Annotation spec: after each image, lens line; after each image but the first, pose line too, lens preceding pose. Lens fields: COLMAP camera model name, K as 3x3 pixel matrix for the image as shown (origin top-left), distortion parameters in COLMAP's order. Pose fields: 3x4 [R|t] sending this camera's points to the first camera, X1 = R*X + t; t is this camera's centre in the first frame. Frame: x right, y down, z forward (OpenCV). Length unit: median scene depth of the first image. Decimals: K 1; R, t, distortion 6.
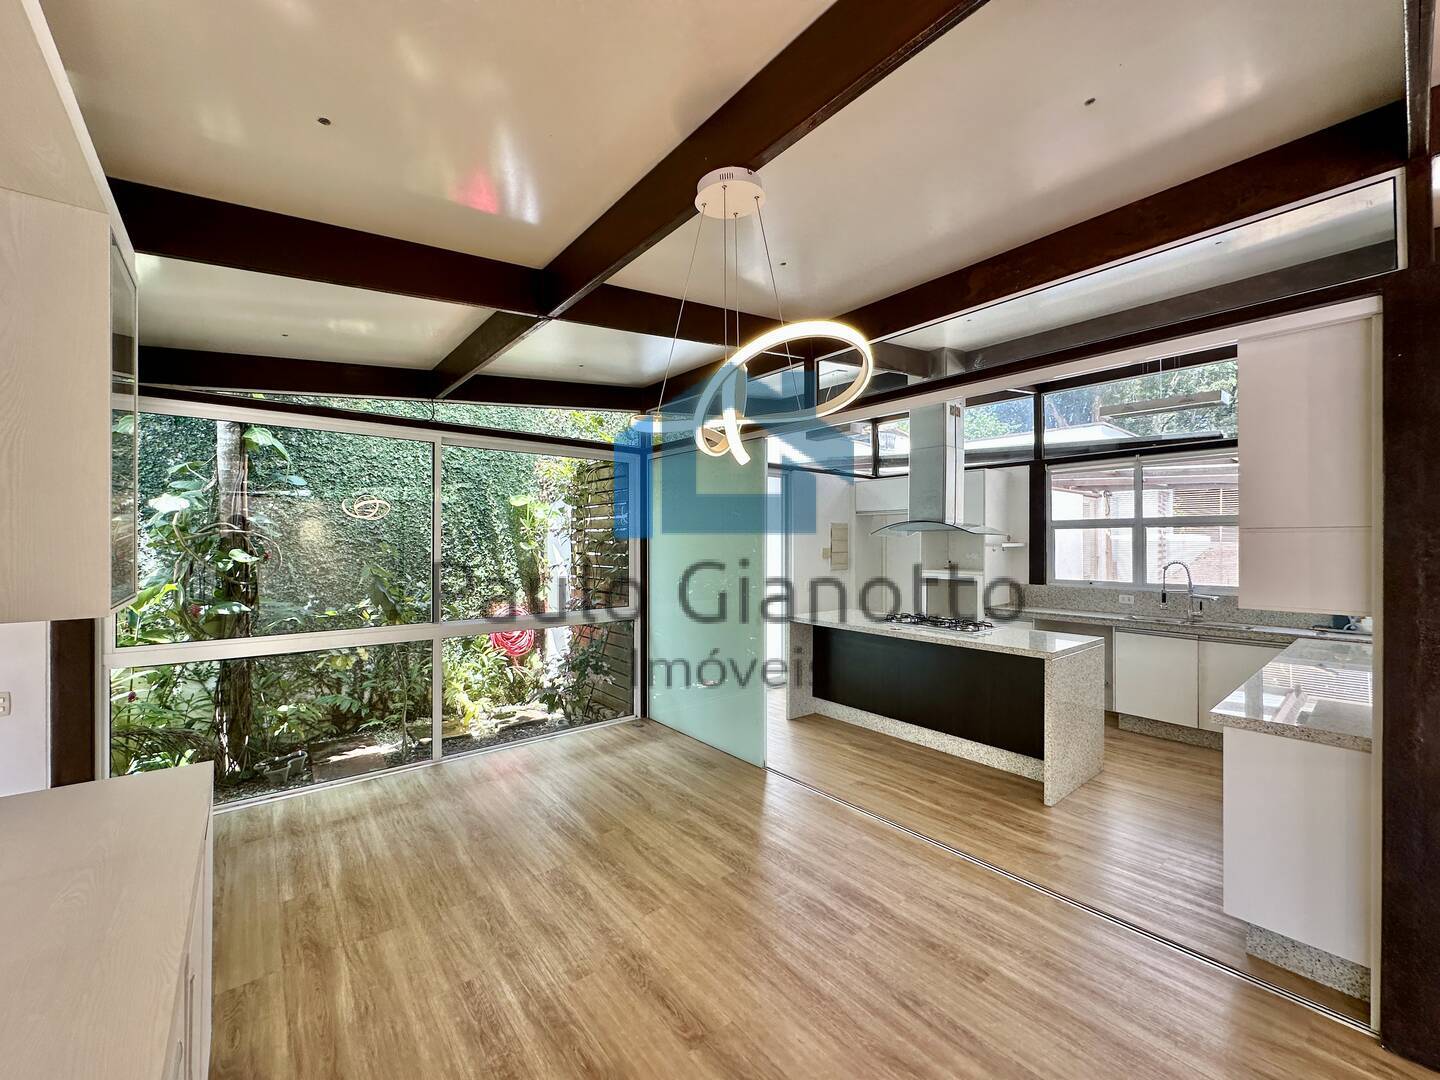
lens RADIAL K [[576.1, 0, 716.7], [0, 576.1, 540.0], [0, 0, 1]] dist [-0.005489, 0.001447]
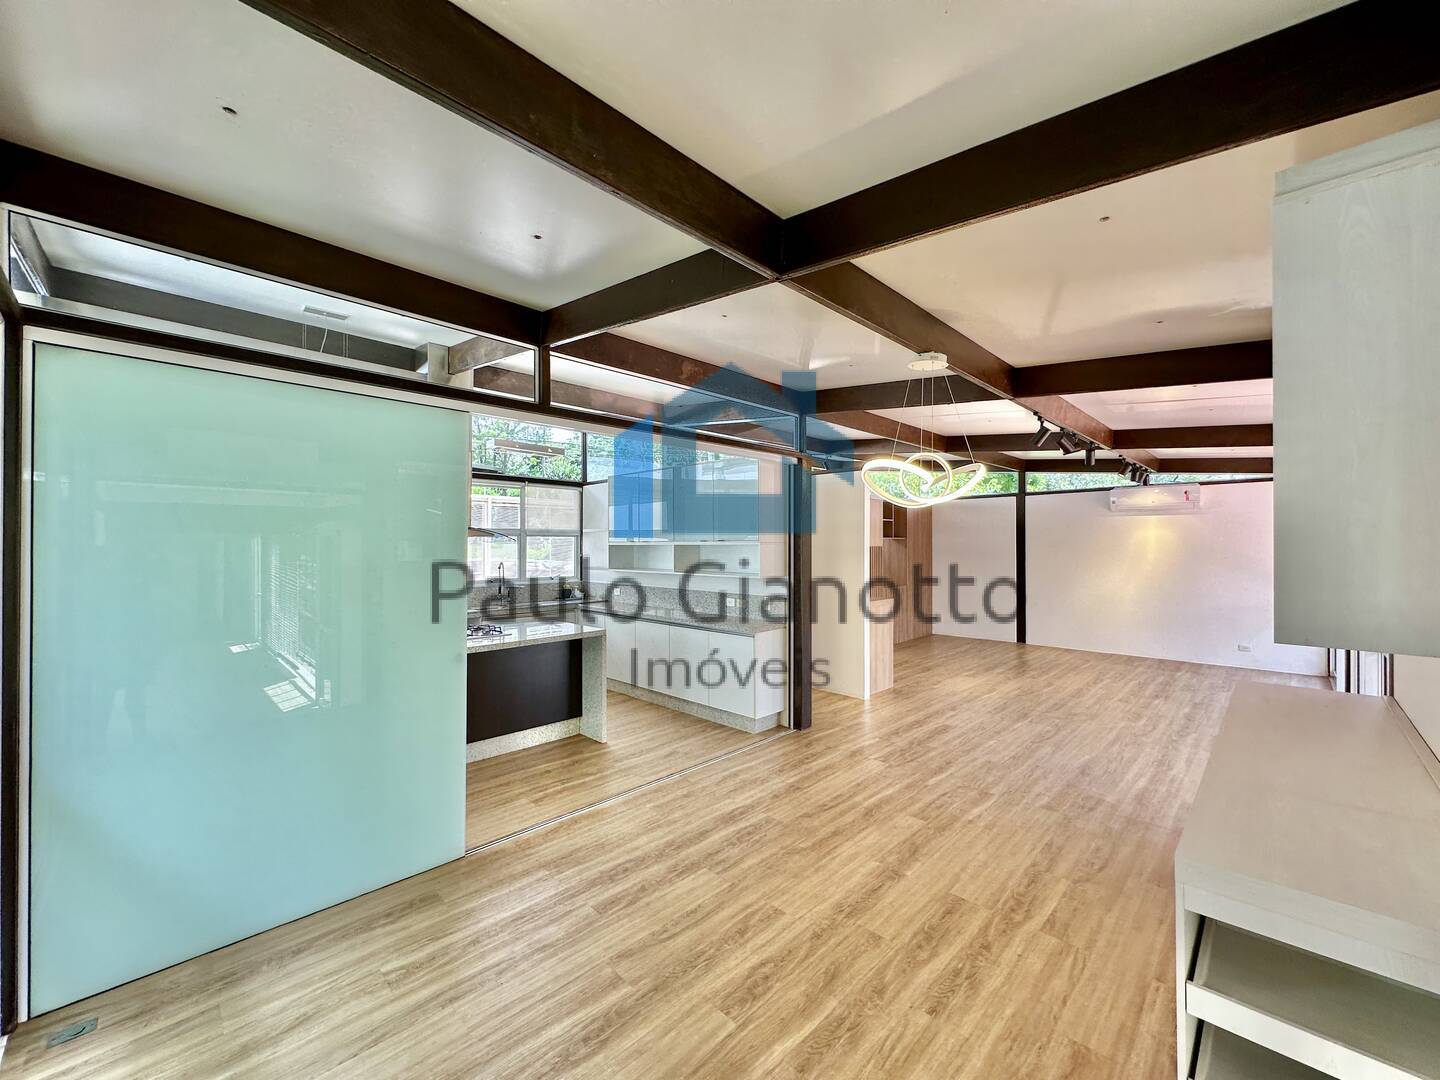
lens RADIAL K [[576.1, 0, 724.3], [0, 576.1, 548.5], [0, 0, 1]] dist [-0.005489, 0.001447]
pose [[-0.111386, -0.008854, 0.993738, -1.008683], [-0.001961, 0.999960, 0.008690, -0.012674], [-0.993775, -0.000981, -0.111399, 1.087902]]
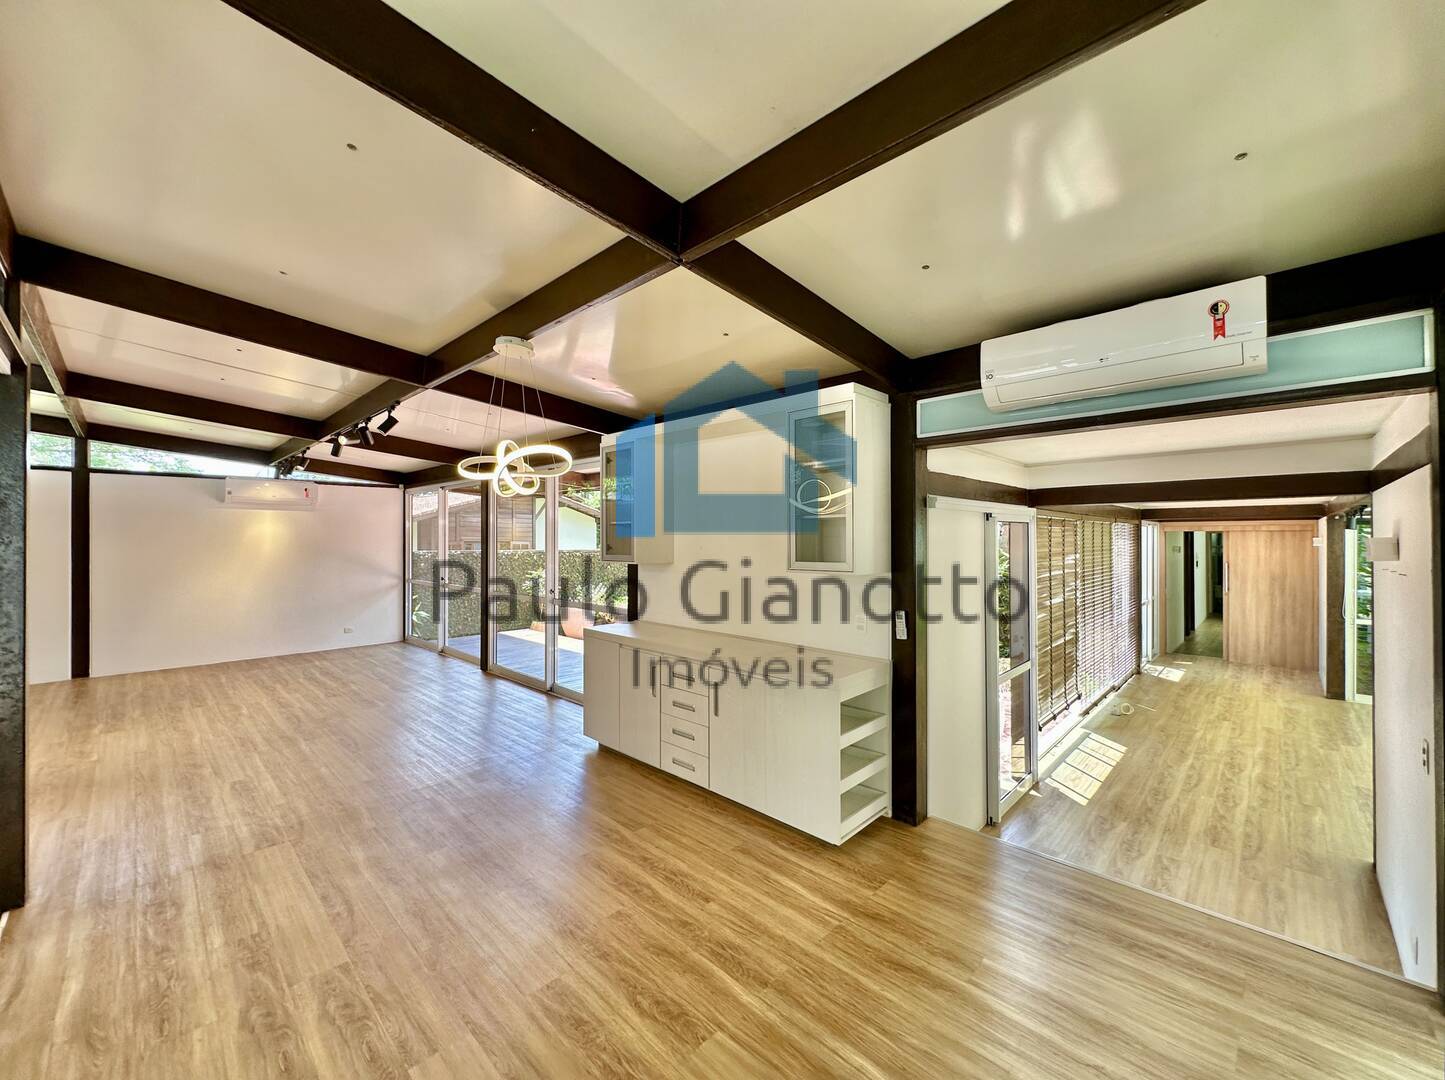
lens RADIAL K [[578.1, 0, 719.1], [0, 578.1, 531.9], [0, 0, 1]] dist [-0.005489, 0.001447]
pose [[-0.993329, -0.000389, -0.115316, -0.234479], [0.001392, 0.999881, -0.015361, -0.002665], [0.115308, -0.015419, -0.993210, 1.682817]]
